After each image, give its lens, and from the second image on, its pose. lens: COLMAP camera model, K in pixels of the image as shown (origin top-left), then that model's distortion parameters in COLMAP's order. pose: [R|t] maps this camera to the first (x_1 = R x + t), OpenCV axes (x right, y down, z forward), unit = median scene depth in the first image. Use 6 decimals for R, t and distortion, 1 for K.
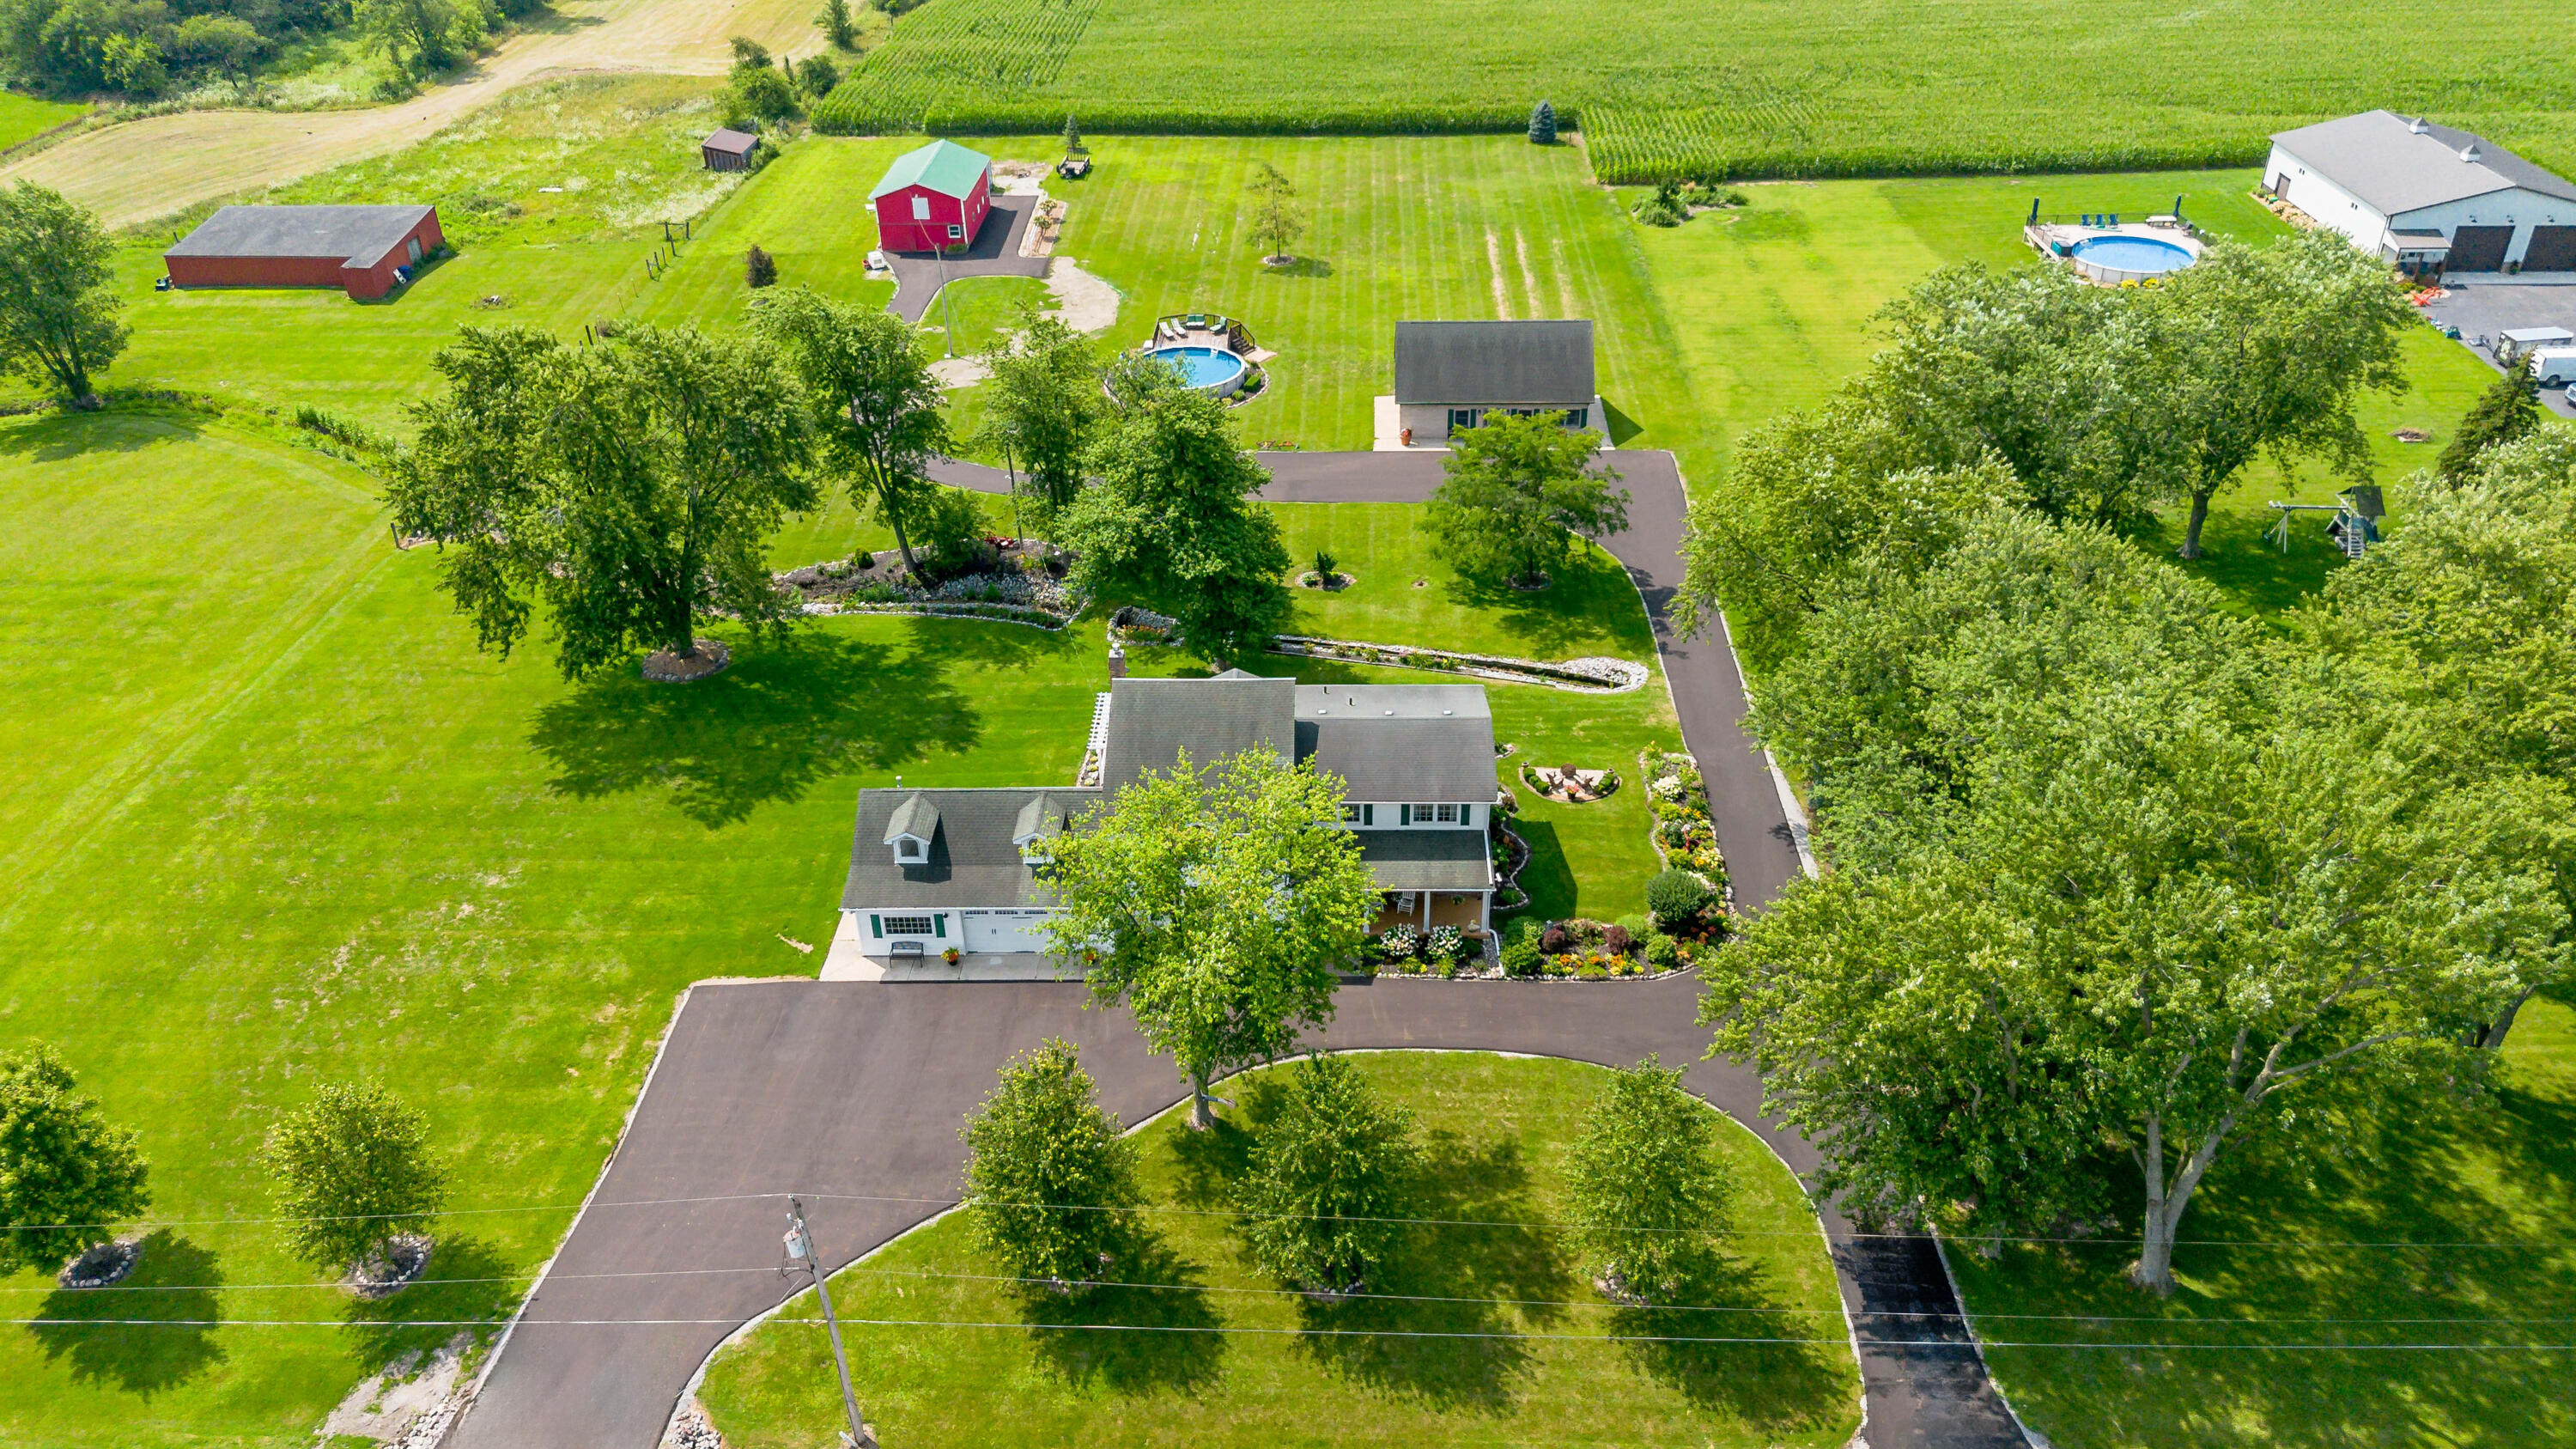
lens RADIAL K [[1870.5, 0, 1292.4], [0, 1870.5, 668.8], [0, 0, 1]] dist [0.082942, -0.102162]
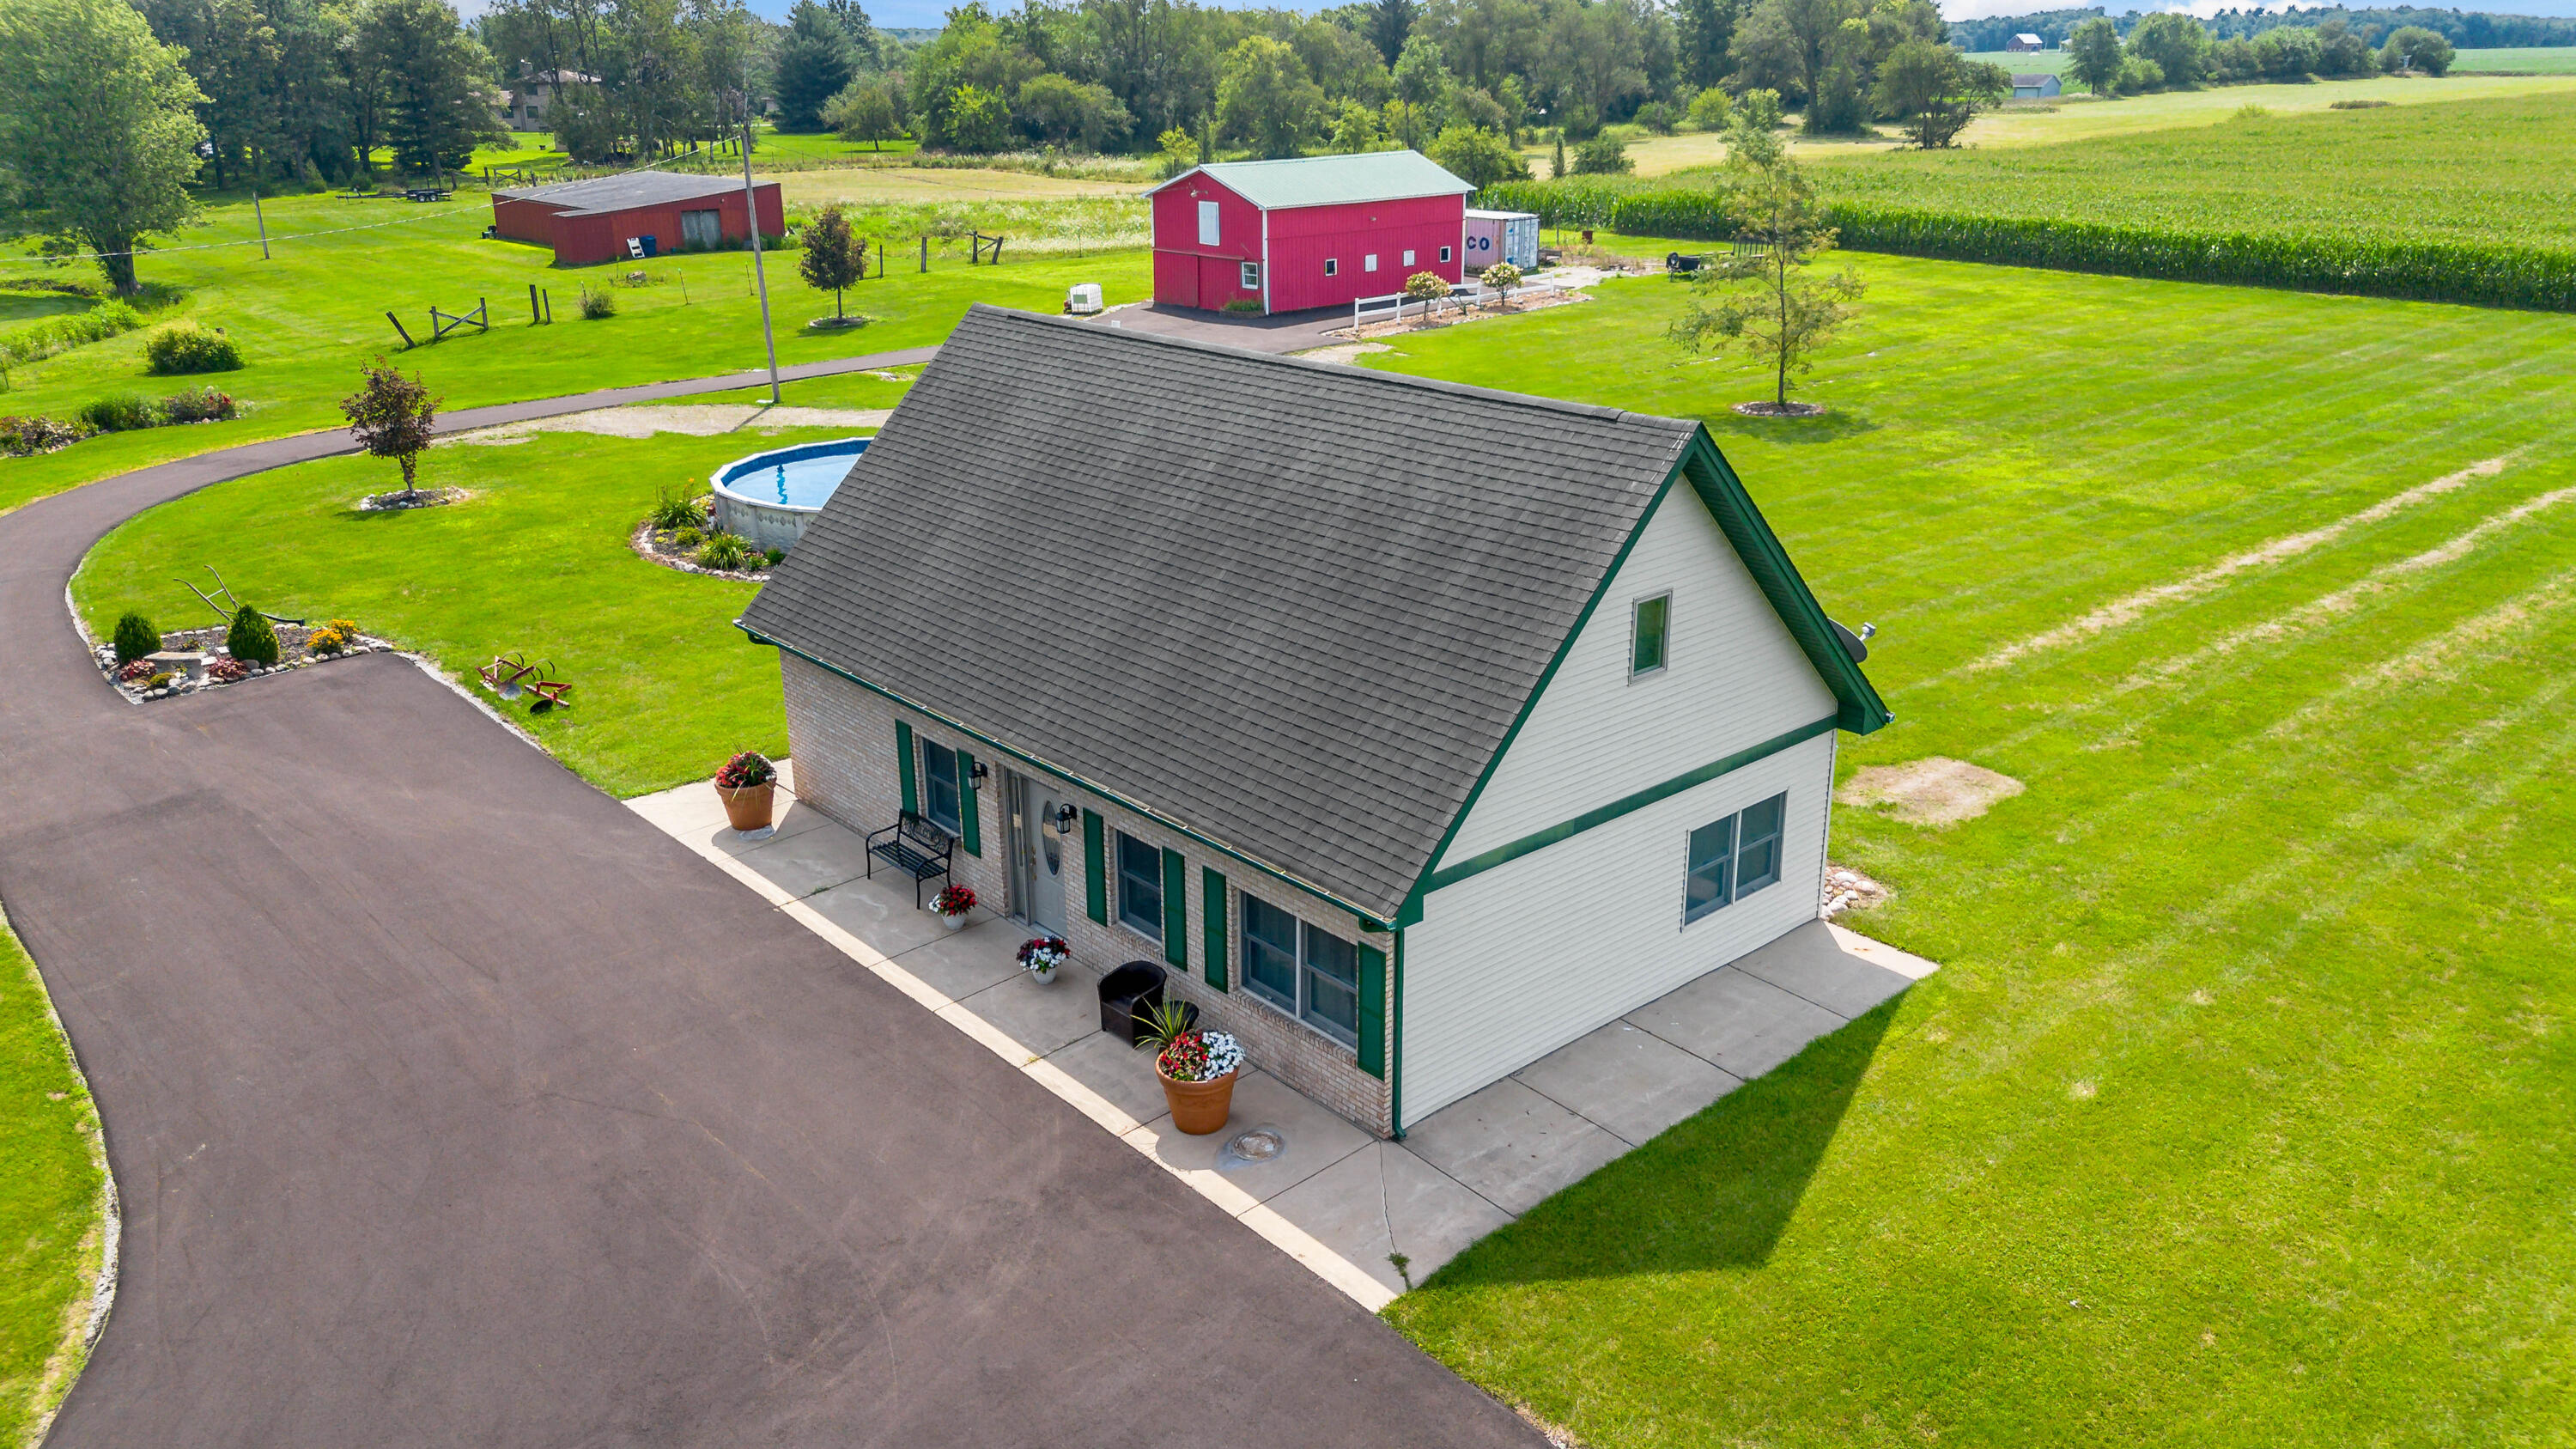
lens RADIAL K [[1870.5, 0, 1292.4], [0, 1870.5, 668.8], [0, 0, 1]] dist [0.082942, -0.102162]
pose [[0.691989, 0.235345, -0.682469, 0.193913], [-0.369090, 0.927807, -0.054291, -0.116970], [0.620422, 0.289461, 0.728895, 0.696483]]
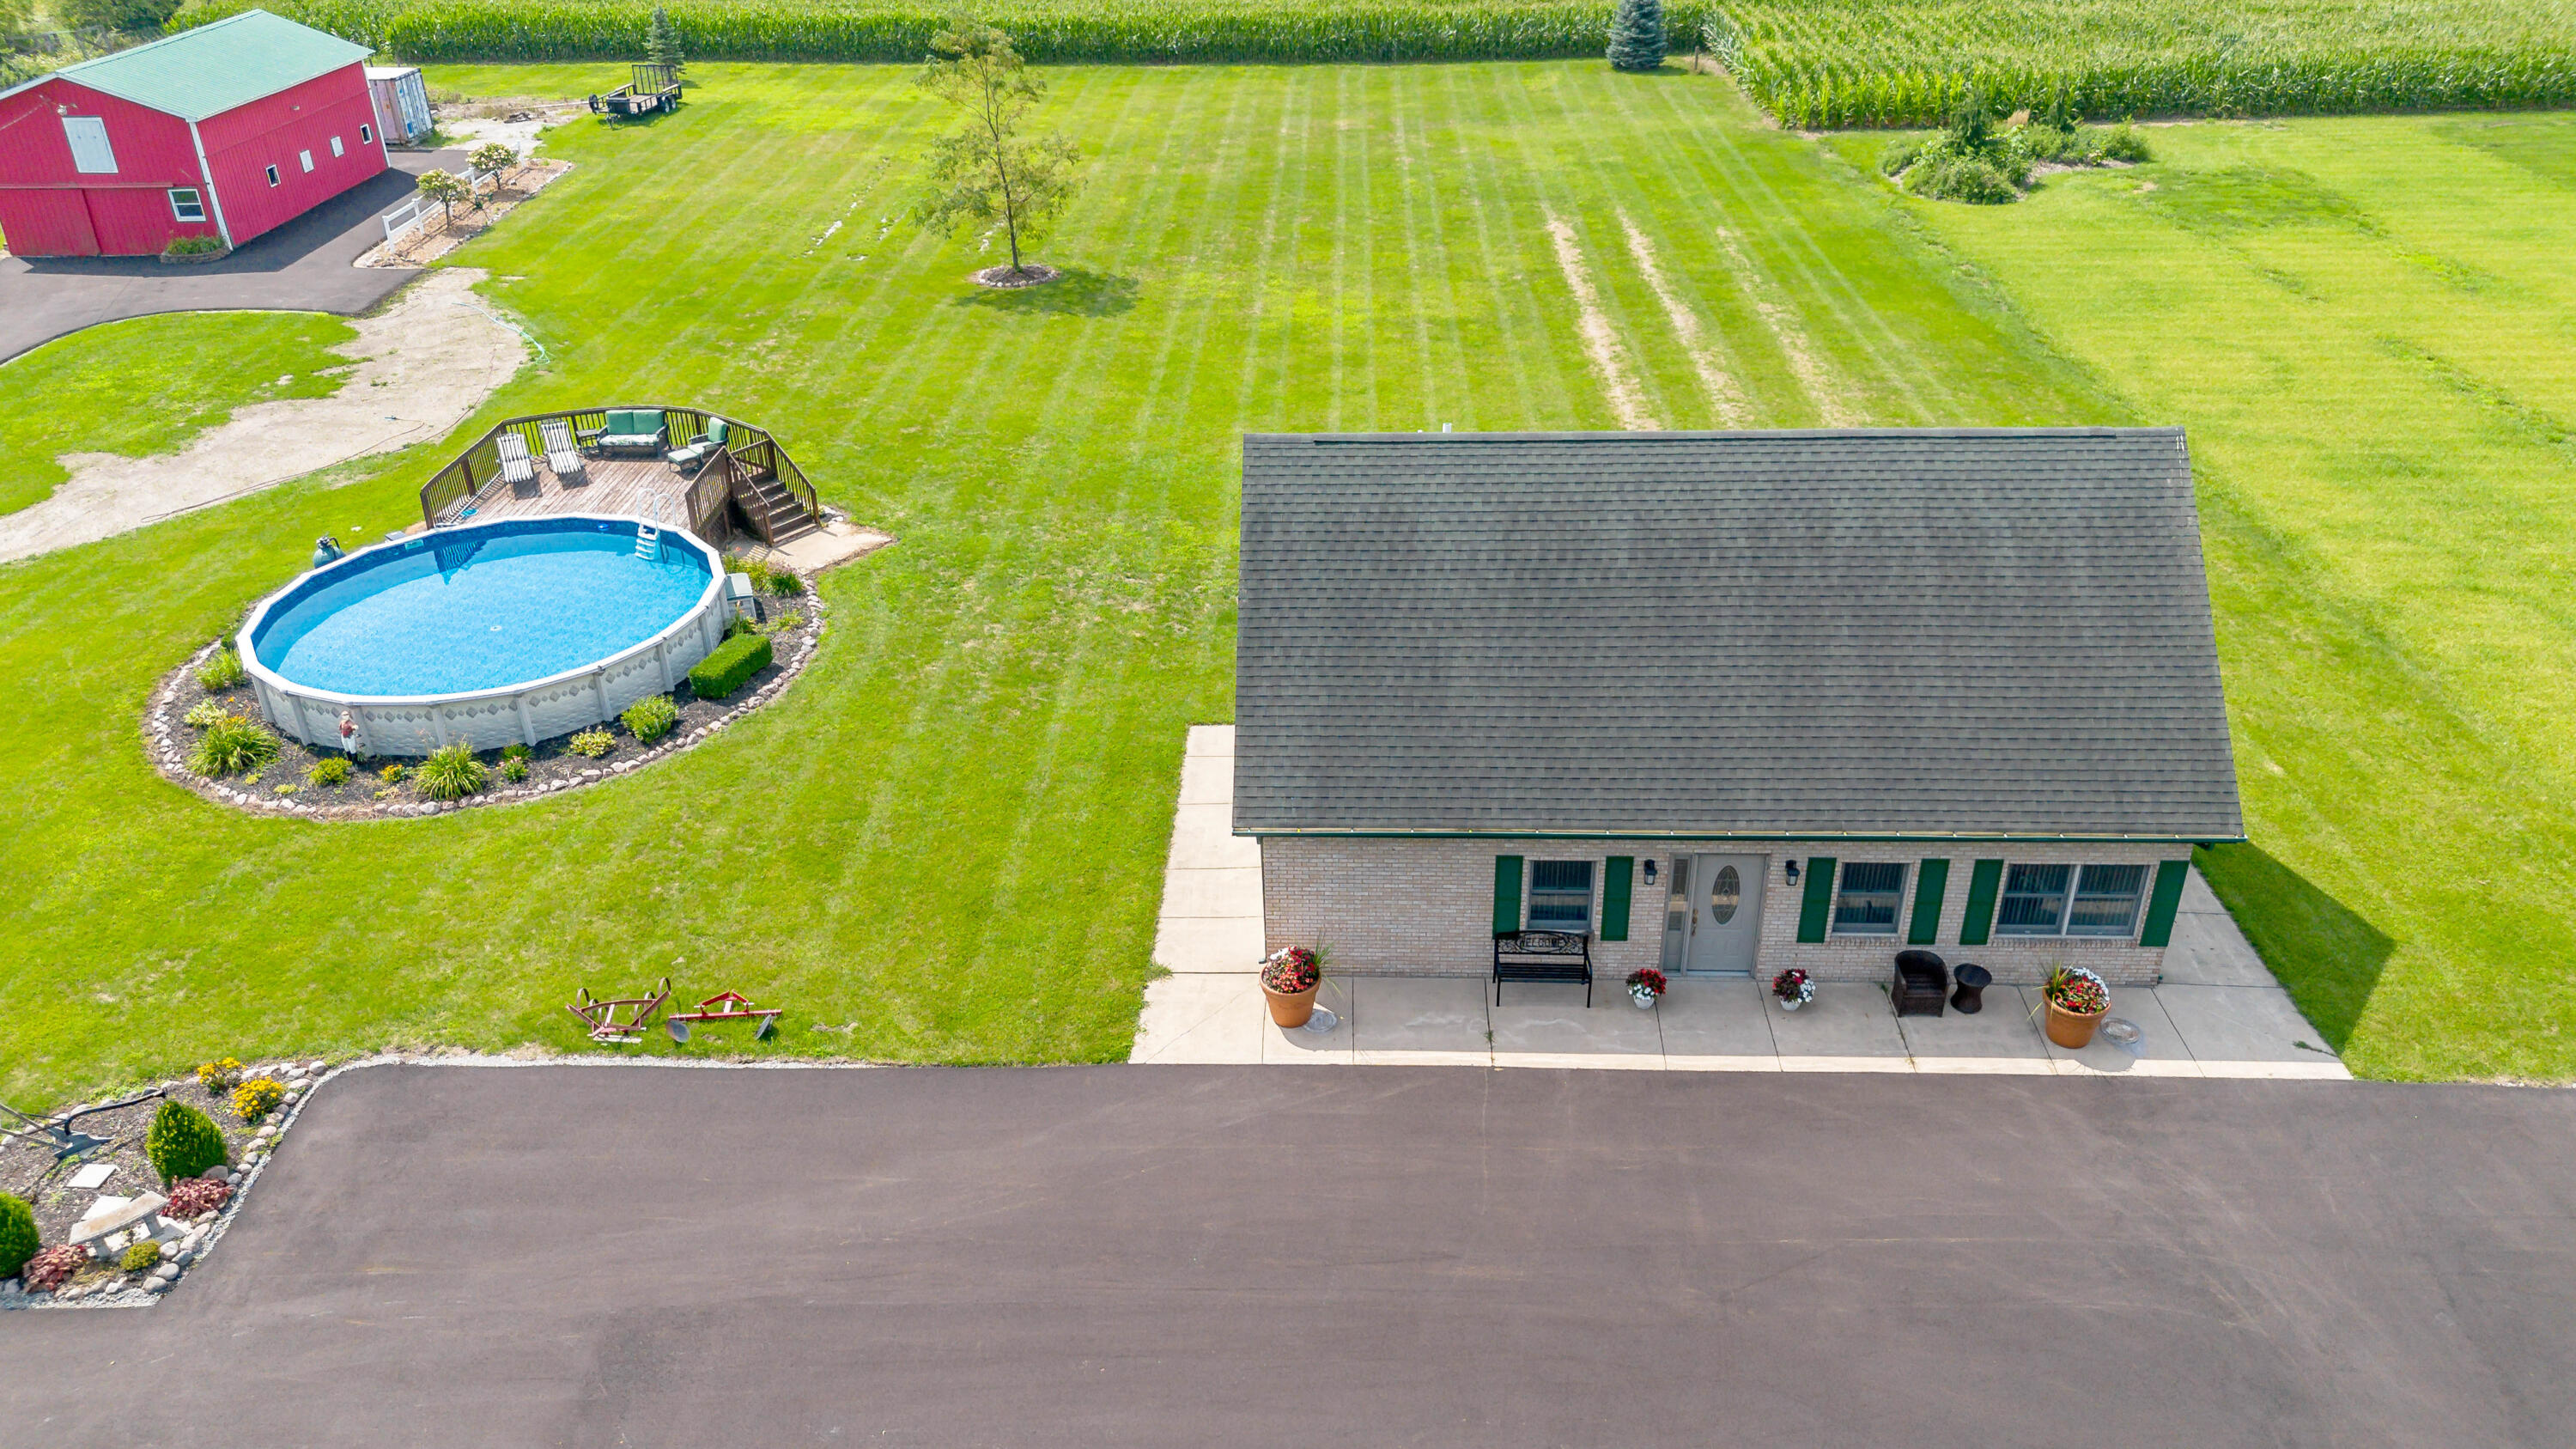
lens RADIAL K [[1870.5, 0, 1292.4], [0, 1870.5, 668.8], [0, 0, 1]] dist [0.082942, -0.102162]
pose [[0.999962, -0.001480, 0.008646, 0.046918], [0.001987, 0.998259, -0.058951, -0.116021], [-0.008544, 0.058966, 0.998223, 0.628240]]
